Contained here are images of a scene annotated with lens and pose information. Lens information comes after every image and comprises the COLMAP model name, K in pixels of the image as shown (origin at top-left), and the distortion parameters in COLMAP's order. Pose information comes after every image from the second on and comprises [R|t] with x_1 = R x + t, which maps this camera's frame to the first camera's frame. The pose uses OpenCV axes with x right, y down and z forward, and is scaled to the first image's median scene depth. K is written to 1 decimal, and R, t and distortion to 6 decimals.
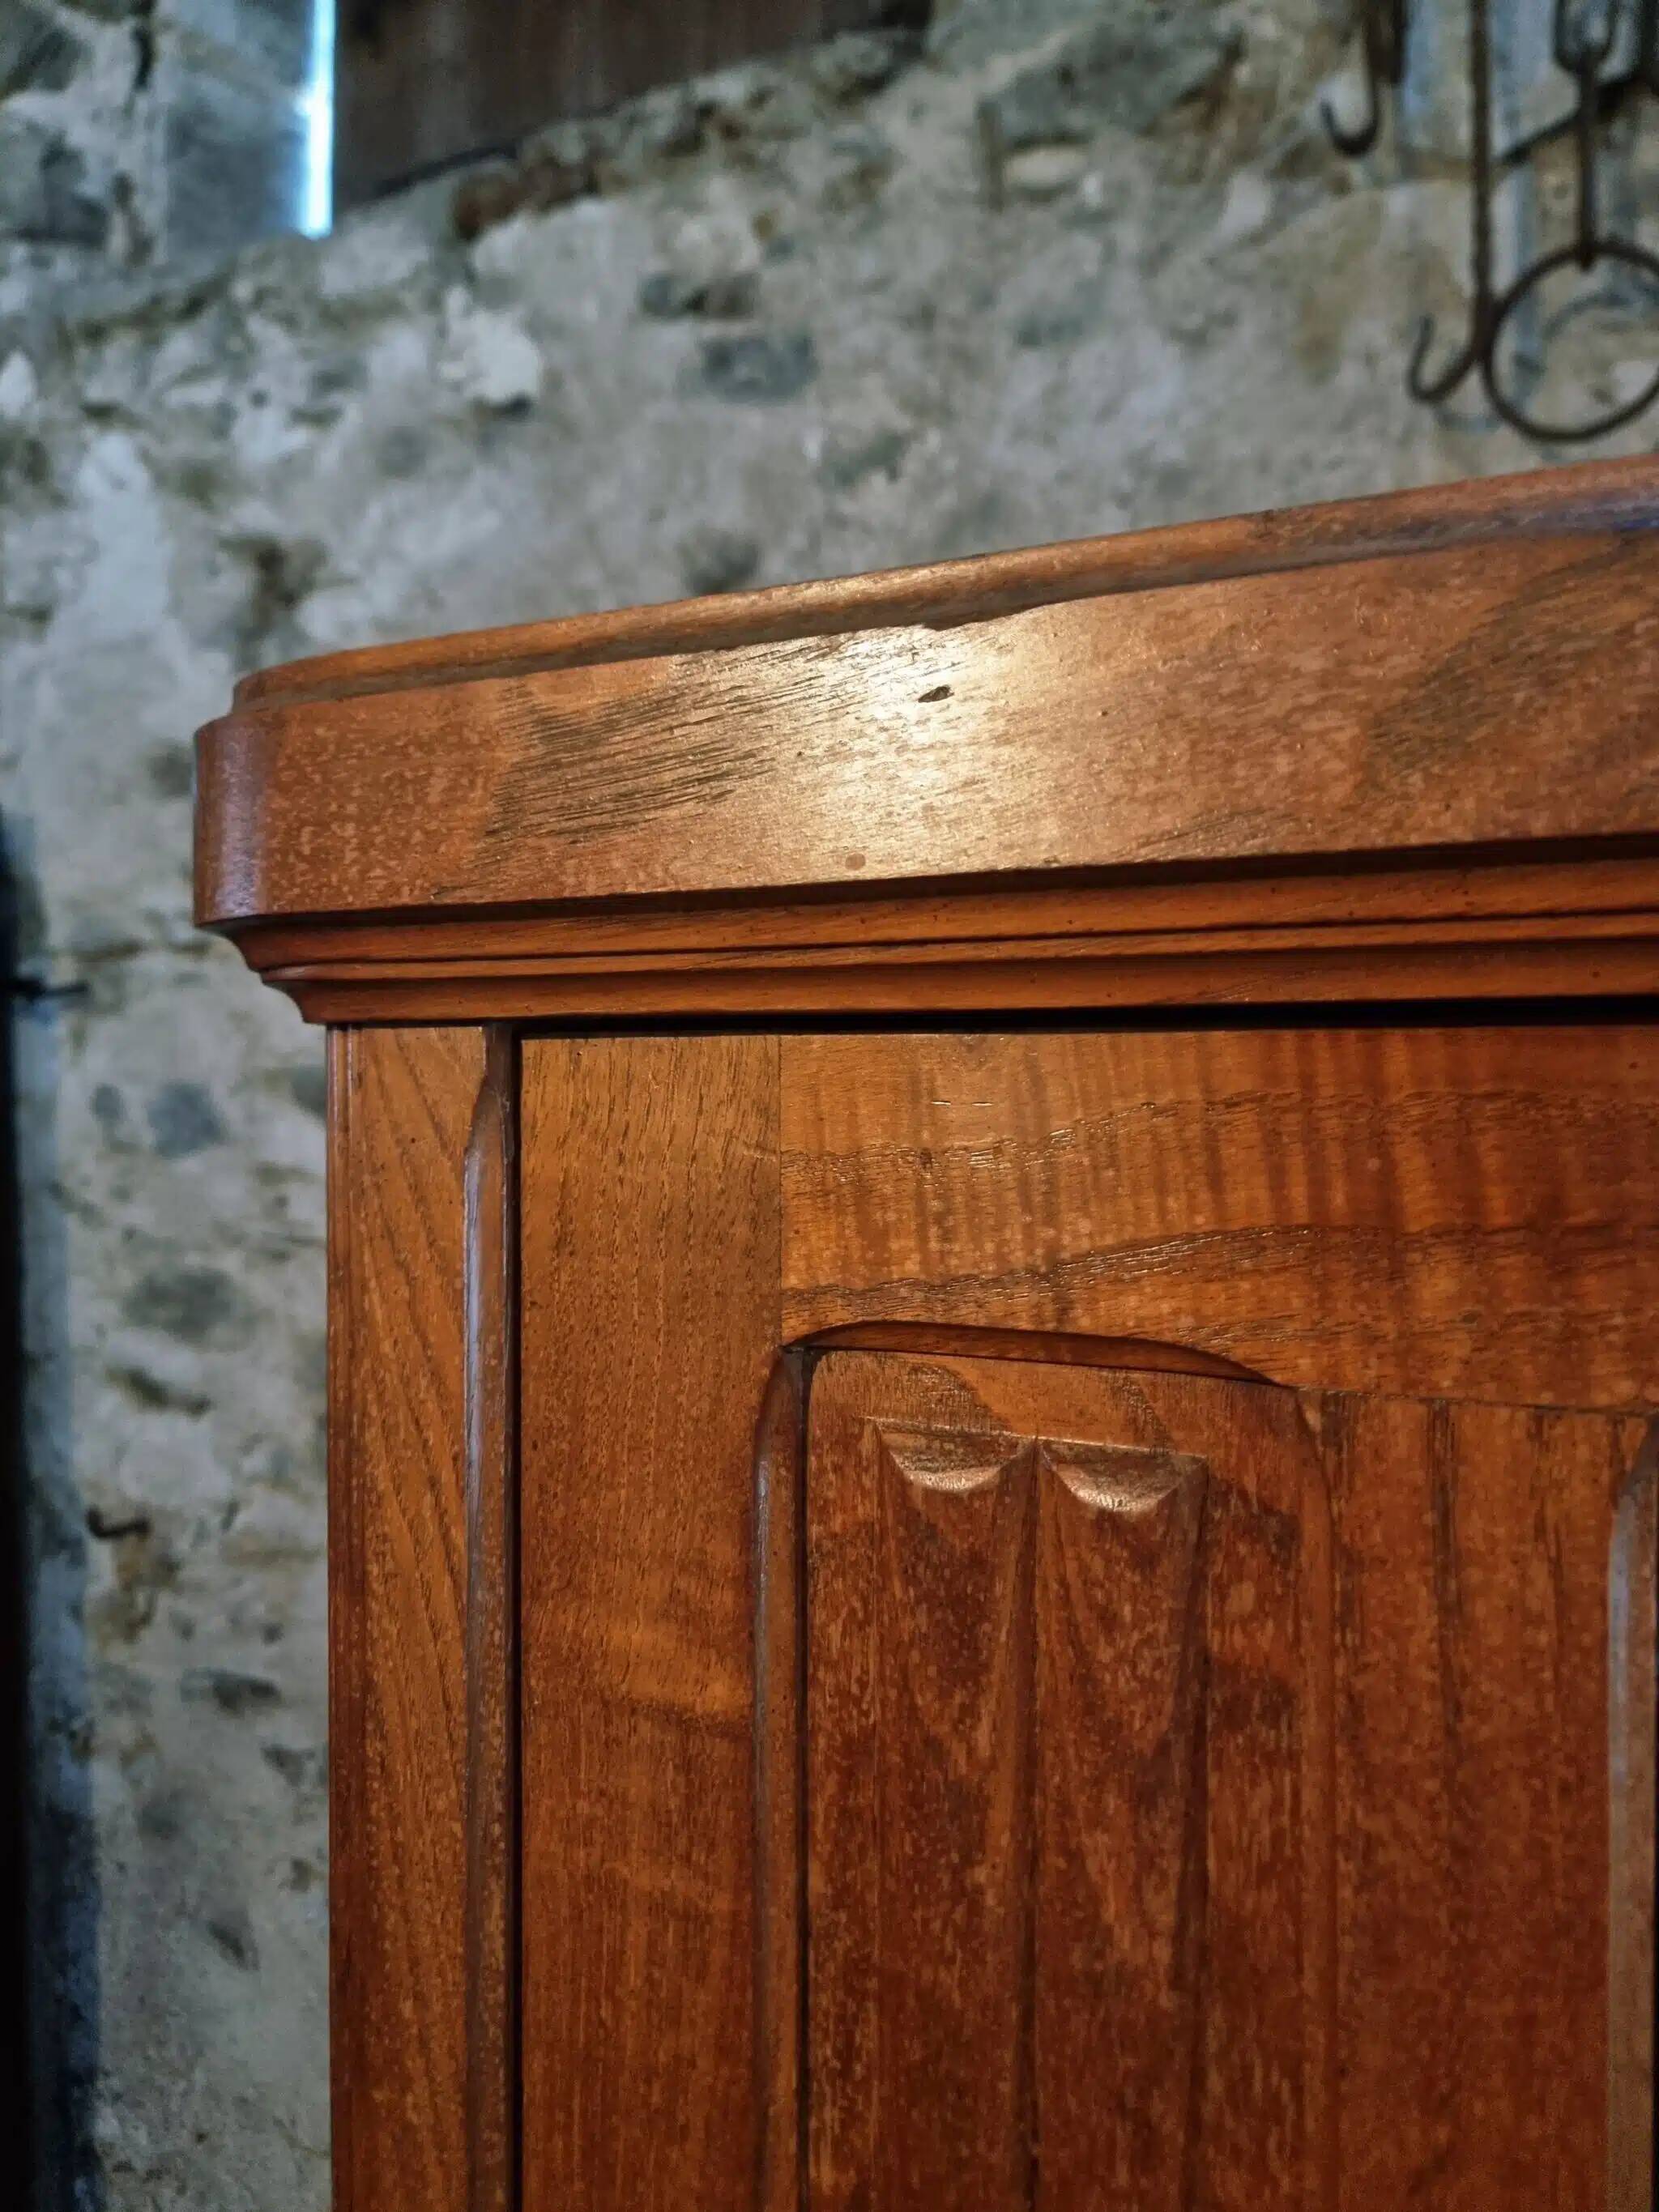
lens RADIAL K [[1539.8, 0, 829.5], [0, 1539.8, 1106.0], [0, 0, 1]] dist [0.005022, -0.000307]
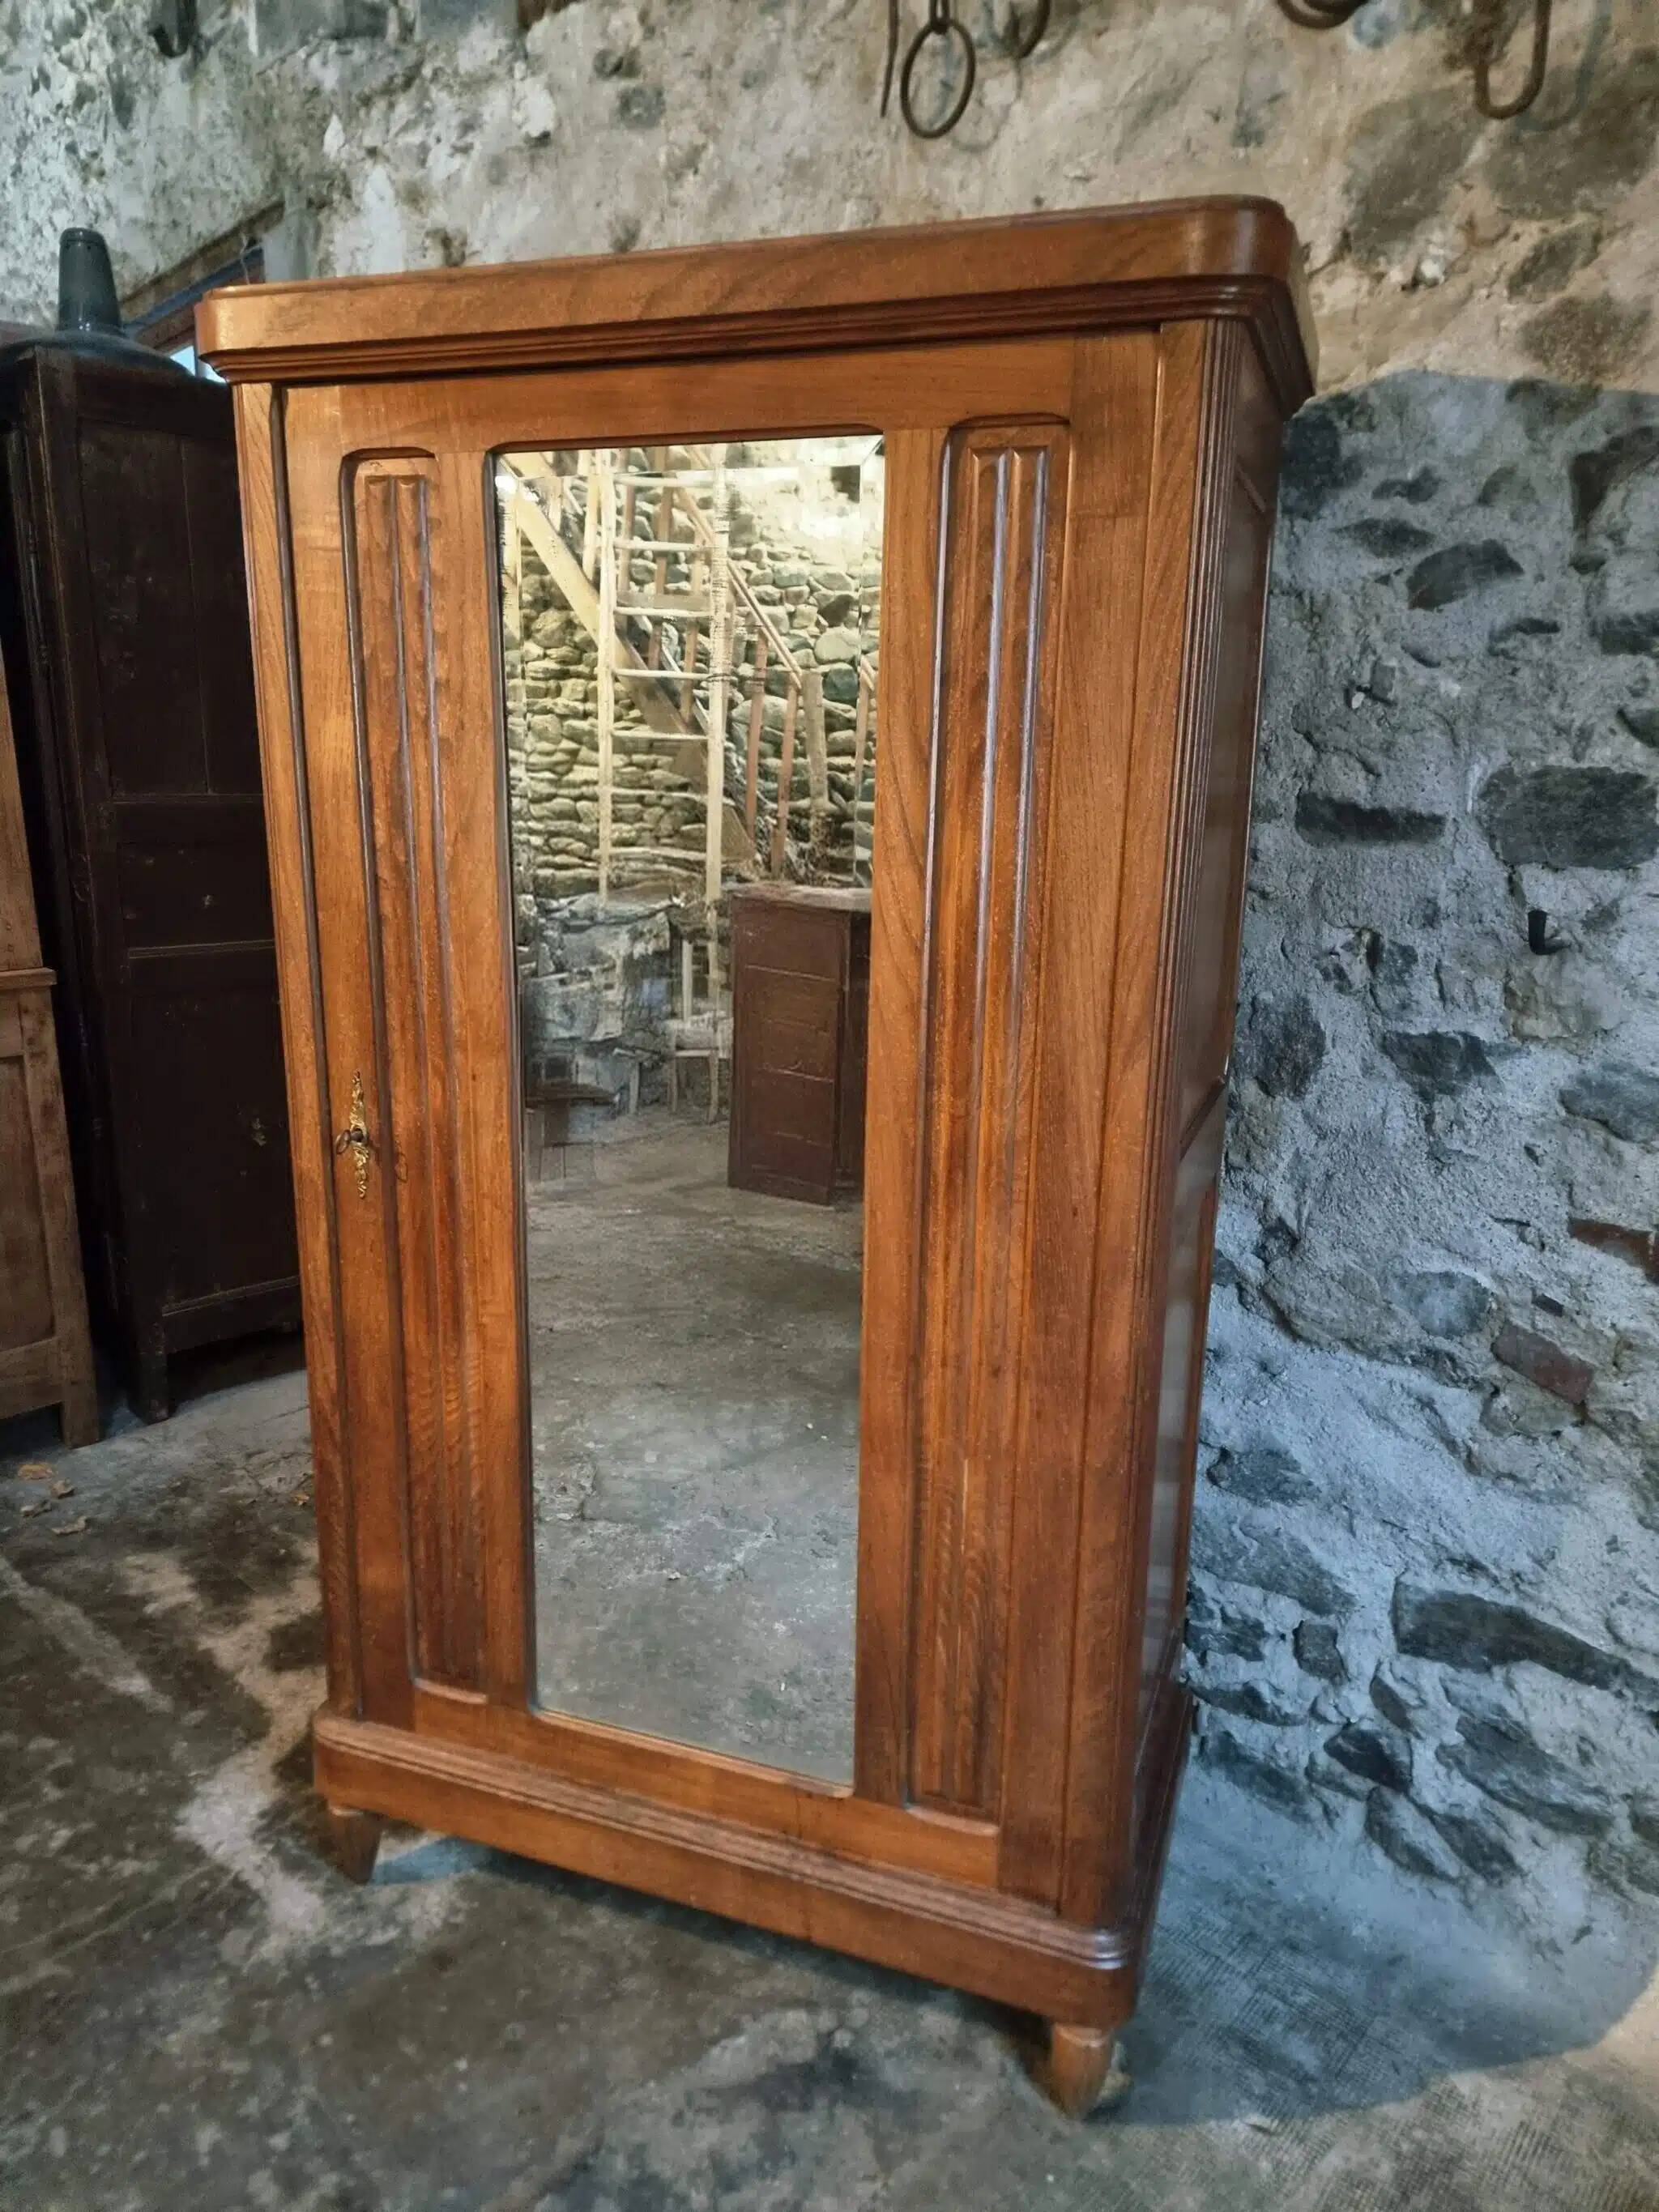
lens RADIAL K [[1535.0, 0, 811.1], [0, 1535.0, 1112.4], [0, 0, 1]] dist [0.075087, -0.069835]
pose [[0.939854, 0.102458, -0.325848, 0.845500], [-0.030937, 0.975565, 0.217520, 0.251247], [0.340173, -0.194356, 0.920059, -0.816539]]
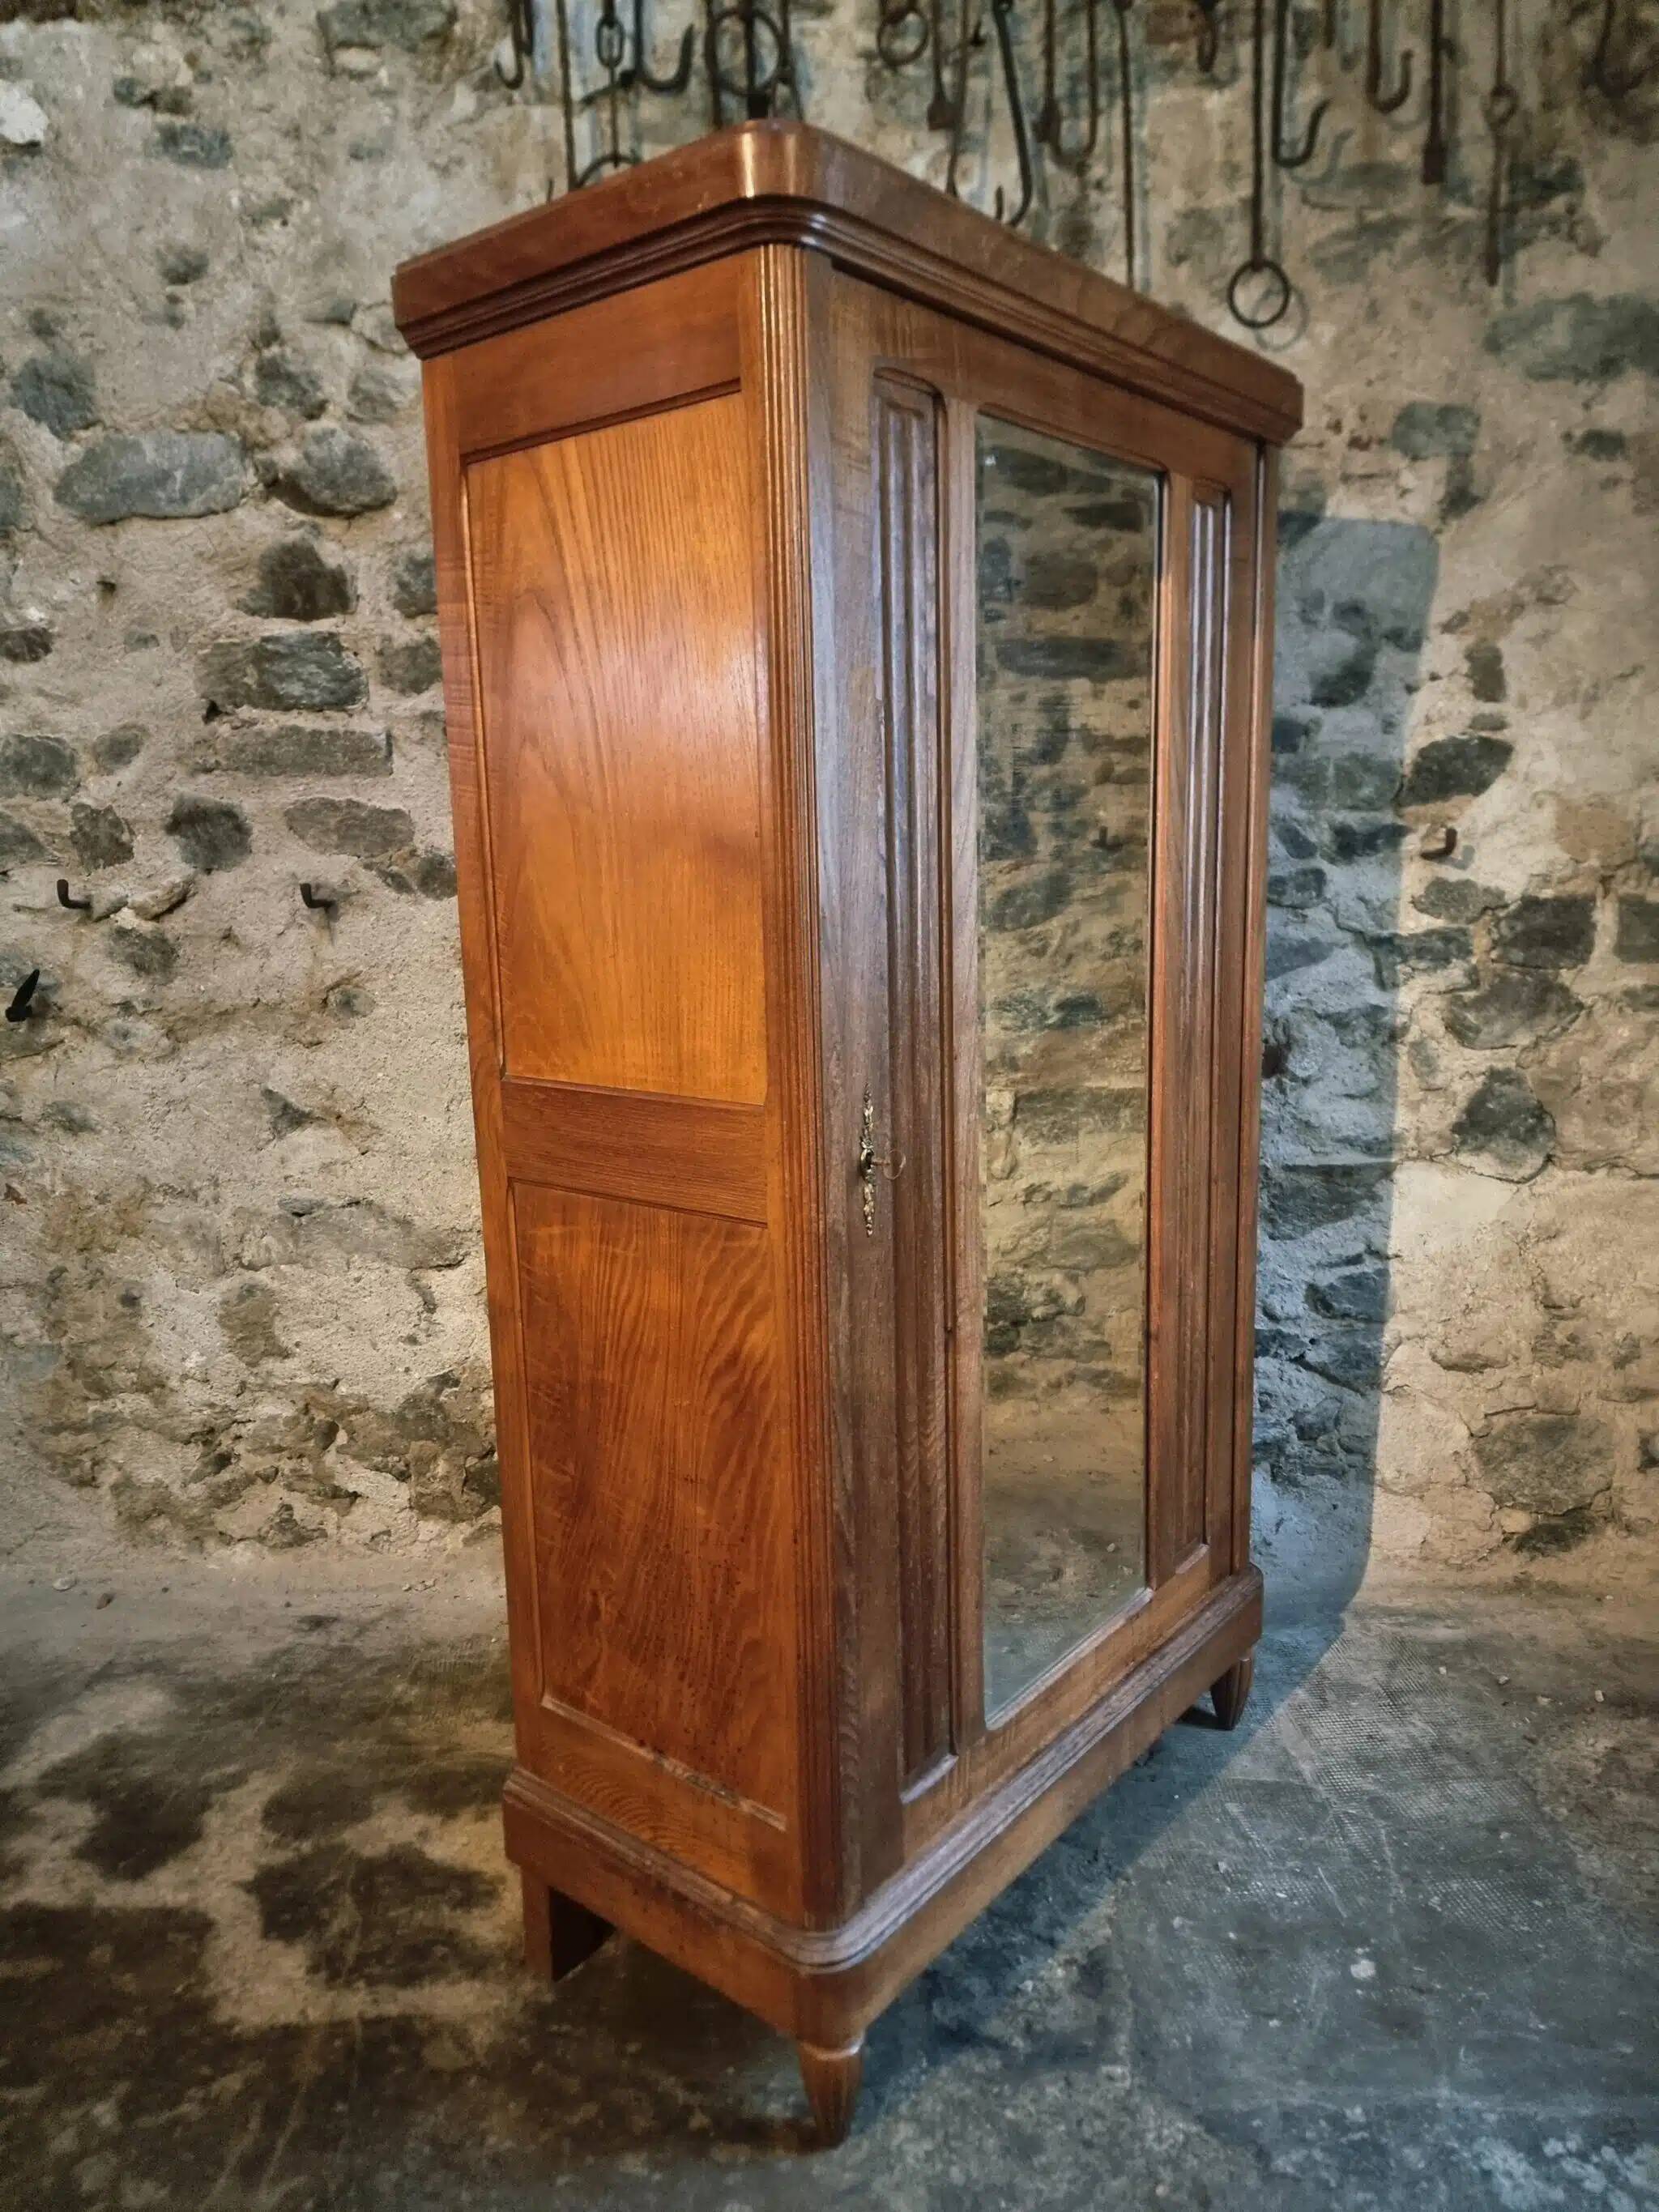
lens RADIAL K [[1532.0, 0, 809.8], [0, 1532.0, 1119.1], [0, 0, 1]] dist [0.062326, -0.060607]
pose [[0.924408, -0.091343, 0.370307, -0.157848], [0.038346, 0.988237, 0.148042, 0.378392], [-0.379474, -0.122652, 0.917037, -1.023598]]
